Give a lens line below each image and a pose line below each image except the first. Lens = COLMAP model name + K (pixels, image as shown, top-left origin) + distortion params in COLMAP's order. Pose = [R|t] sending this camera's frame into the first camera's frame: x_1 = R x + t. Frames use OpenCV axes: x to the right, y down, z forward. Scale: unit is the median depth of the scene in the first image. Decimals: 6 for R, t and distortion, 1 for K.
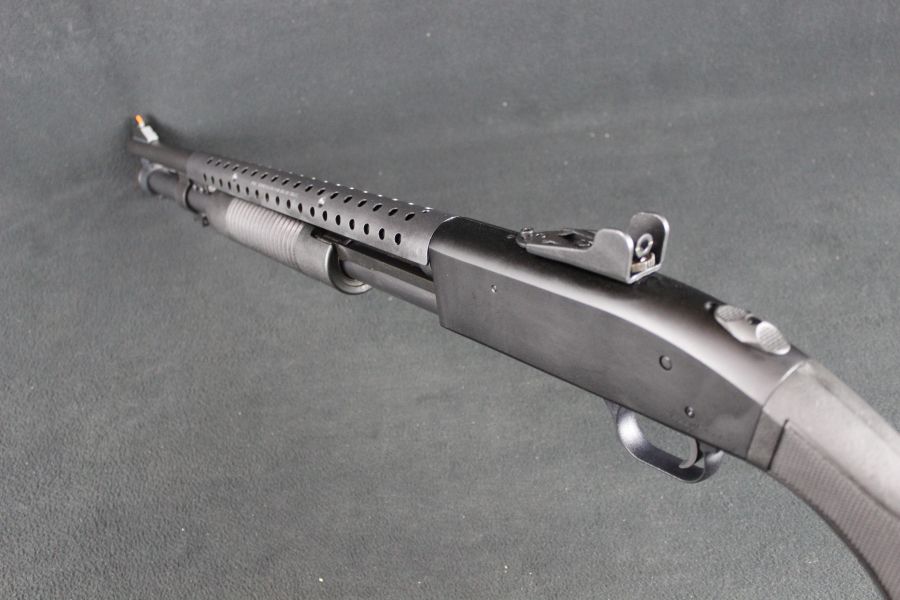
lens RADIAL K [[911.6, 0, 450.0], [0, 911.6, 300.0], [0, 0, 1]] dist [-0.145761, 0.186278]
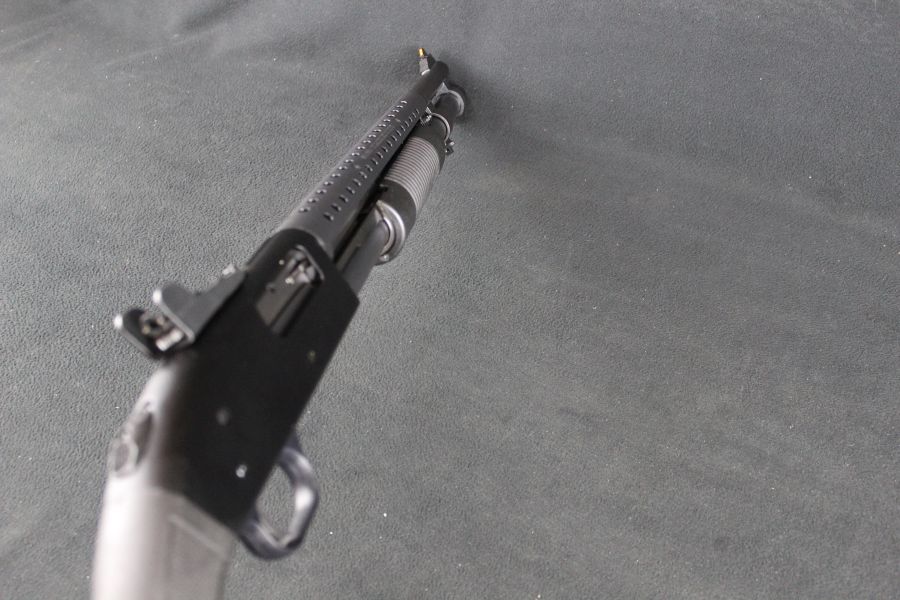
lens RADIAL K [[911.6, 0, 450.0], [0, 911.6, 300.0], [0, 0, 1]] dist [-0.145761, 0.186278]
pose [[0.841662, 0.439509, -0.313747, 0.122040], [-0.428126, 0.897202, 0.108338, -0.054666], [0.329109, 0.043139, 0.943306, 0.006143]]
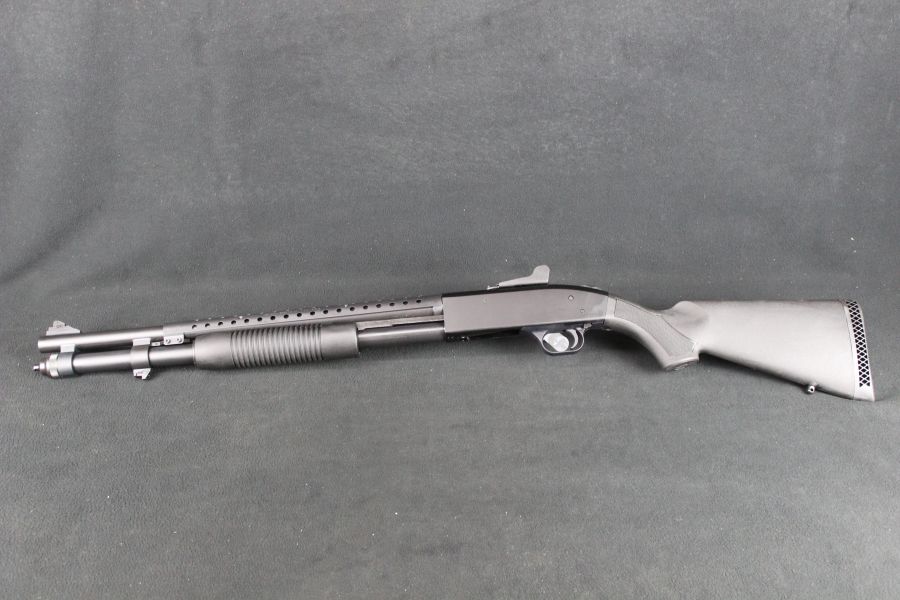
lens RADIAL K [[911.6, 0, 450.0], [0, 911.6, 300.0], [0, 0, 1]] dist [-0.145761, 0.186278]
pose [[0.991234, 0.111792, 0.070410, -0.175955], [-0.096607, 0.976840, -0.190920, 0.198017], [-0.090123, 0.182444, 0.979077, -0.631298]]
